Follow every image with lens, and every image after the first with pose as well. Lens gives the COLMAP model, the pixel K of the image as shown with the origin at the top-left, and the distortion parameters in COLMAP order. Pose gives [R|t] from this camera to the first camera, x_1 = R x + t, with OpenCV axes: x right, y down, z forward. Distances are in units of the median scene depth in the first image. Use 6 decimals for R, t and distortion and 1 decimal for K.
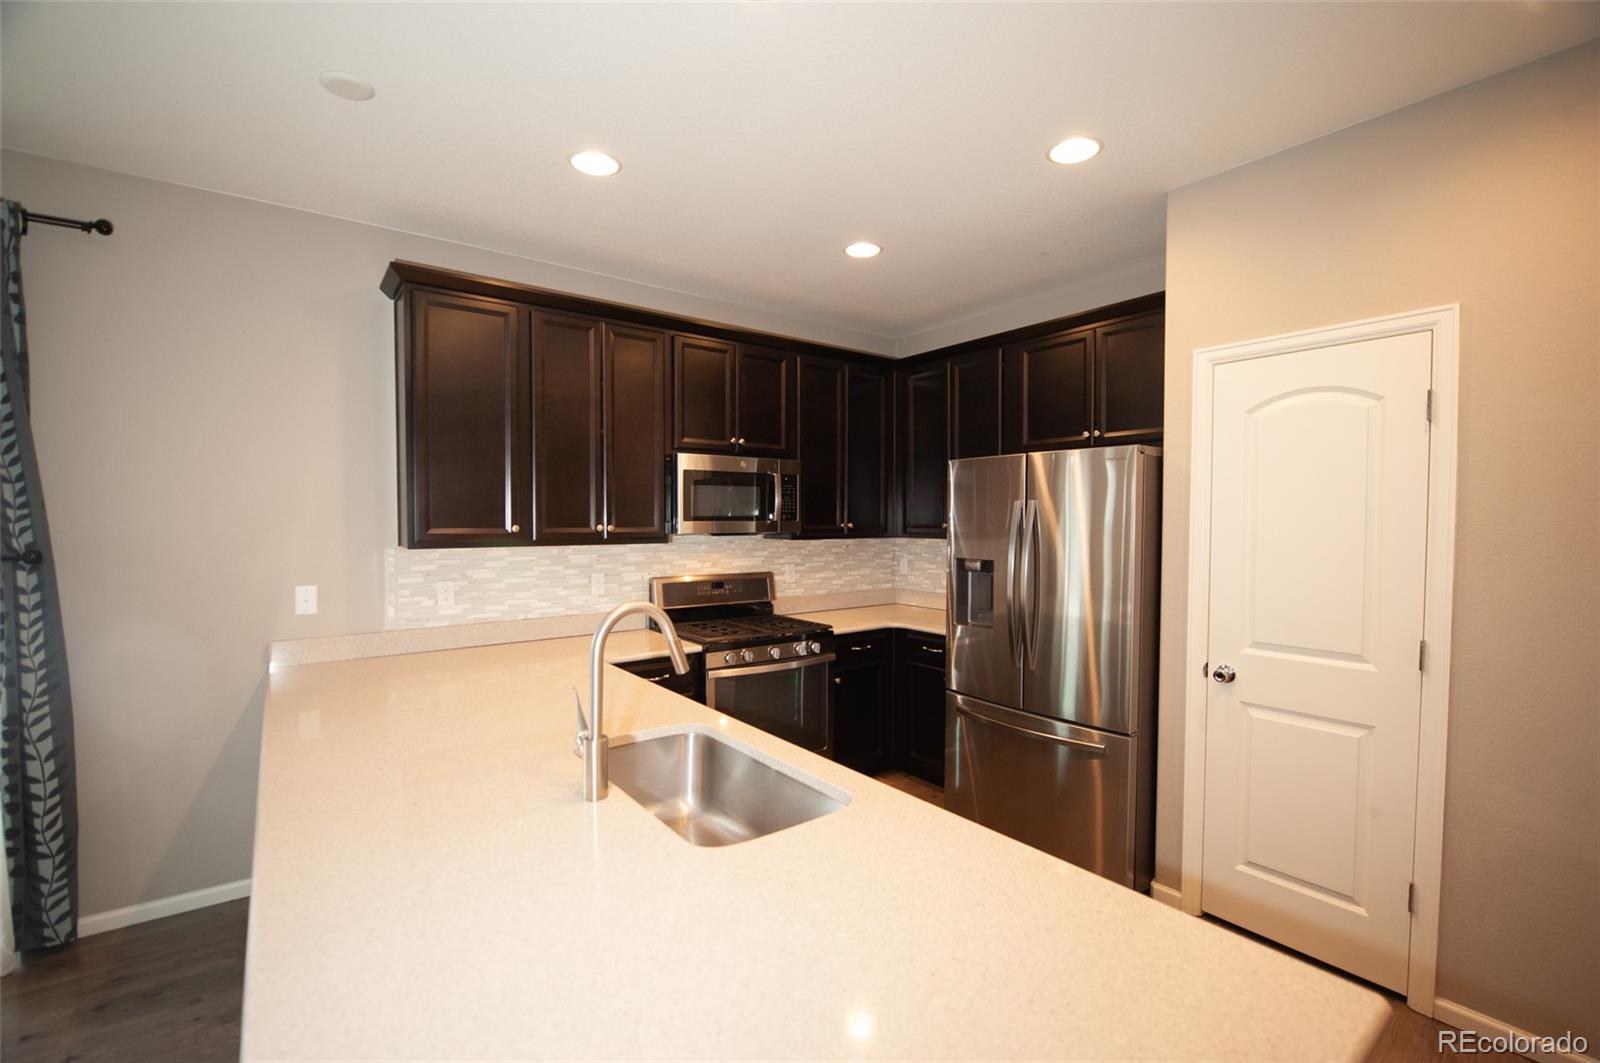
lens RADIAL K [[691.2, 0, 800.5], [0, 691.2, 537.5], [0, 0, 1]] dist [-0.009912, -0.003136]
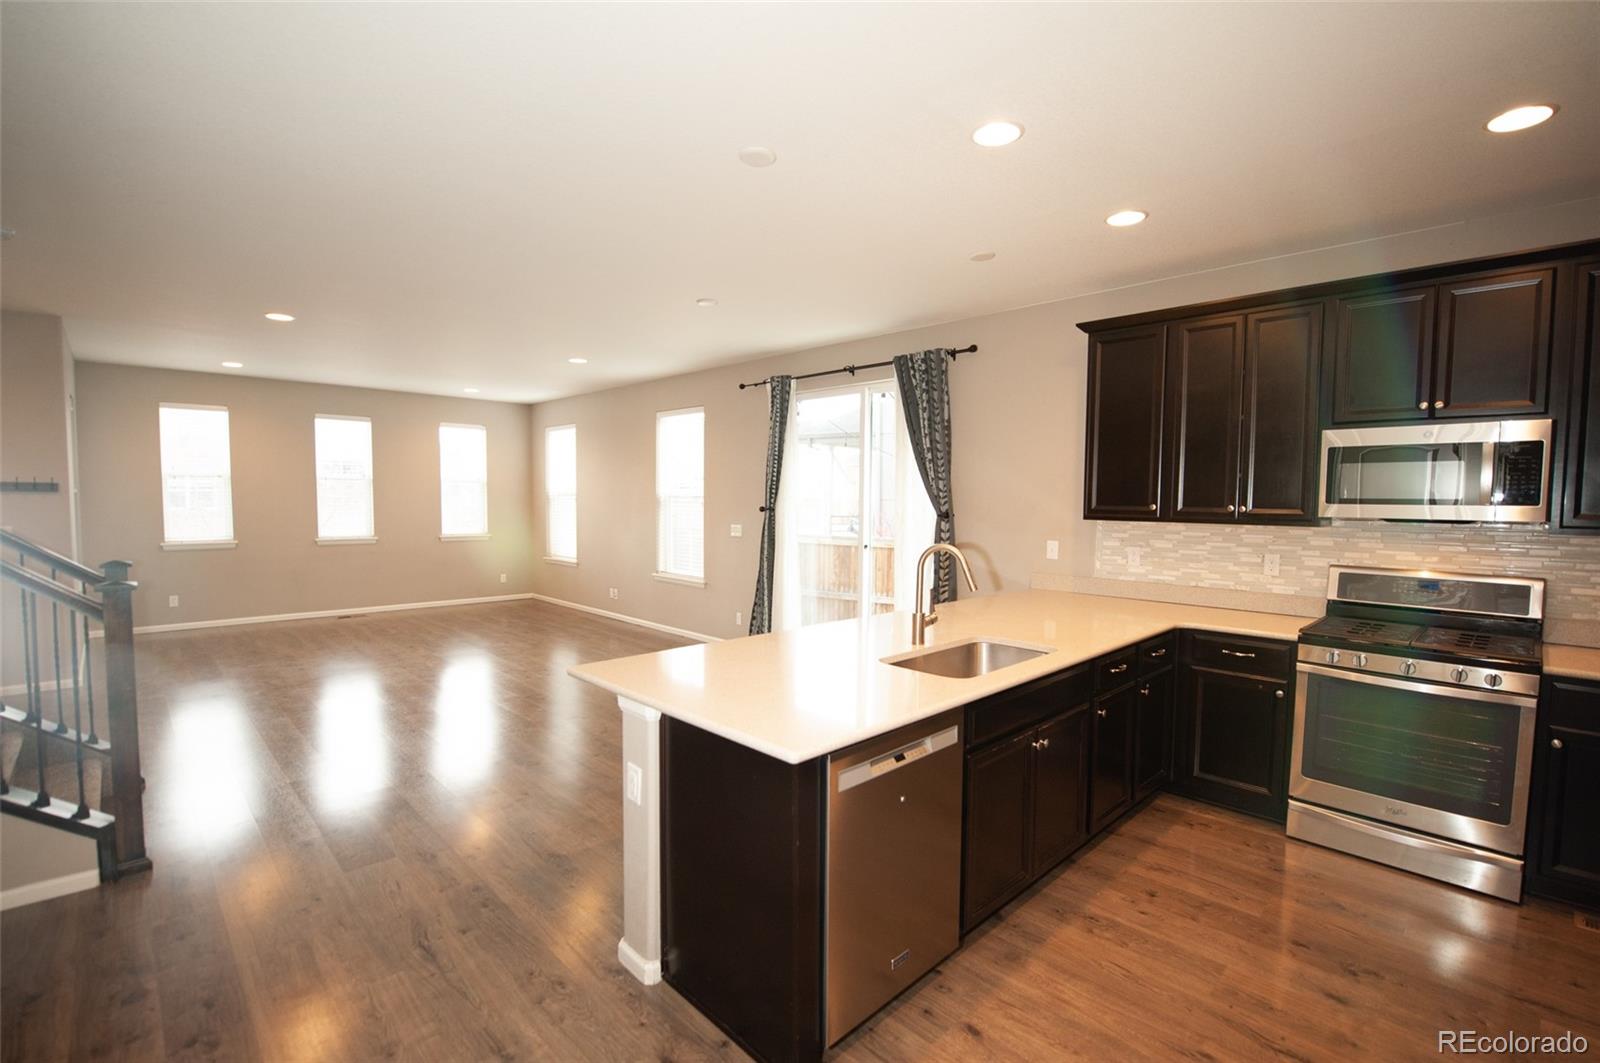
lens RADIAL K [[691.2, 0, 800.5], [0, 691.2, 537.5], [0, 0, 1]] dist [-0.009912, -0.003136]
pose [[0.128379, 0.063778, -0.989672, 0.675422], [-0.031041, 0.997699, 0.060269, -0.012821], [0.991239, 0.022984, 0.130064, 0.197611]]
